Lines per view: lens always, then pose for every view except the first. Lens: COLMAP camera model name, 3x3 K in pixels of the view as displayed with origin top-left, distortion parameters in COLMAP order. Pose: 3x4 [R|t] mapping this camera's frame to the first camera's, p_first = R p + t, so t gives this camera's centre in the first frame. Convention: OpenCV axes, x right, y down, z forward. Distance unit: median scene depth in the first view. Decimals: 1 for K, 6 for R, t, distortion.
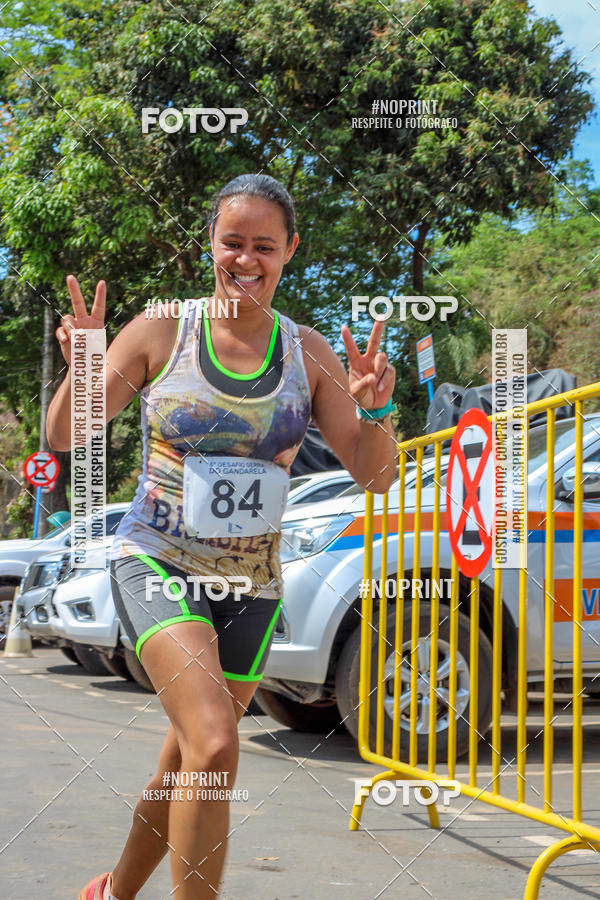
lens RADIAL K [[1621.4, 0, 293.3], [0, 1621.4, 453.4], [0, 0, 1]] dist [-0.031495, 0.000000]
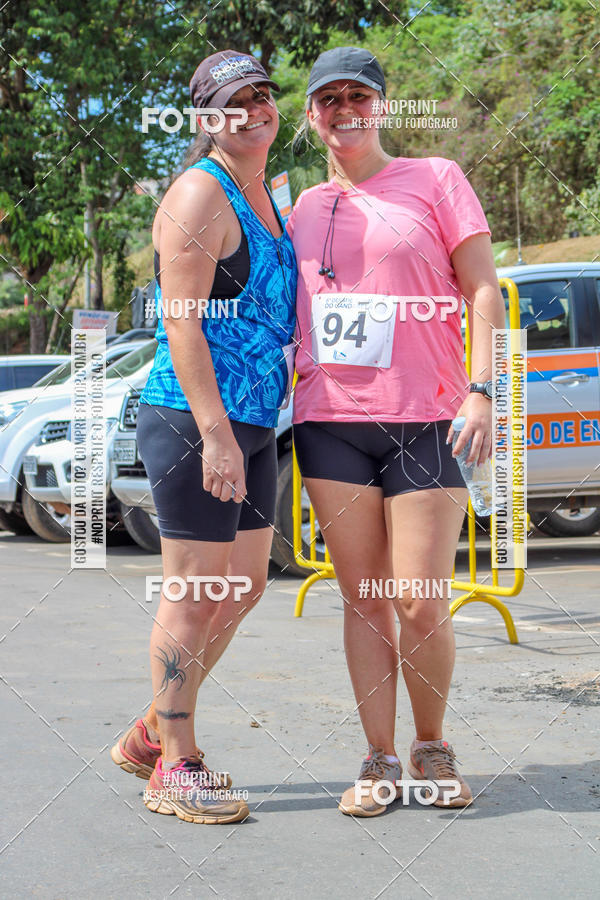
lens RADIAL K [[2260.0, 0, 236.1], [0, 2260.0, 455.2], [0, 0, 1]] dist [0.145915, 0.000000]
pose [[0.994898, -0.038070, 0.093426, -0.069787], [0.029978, 0.995797, 0.086546, -0.021657], [-0.096328, -0.083304, 0.991858, -0.310654]]
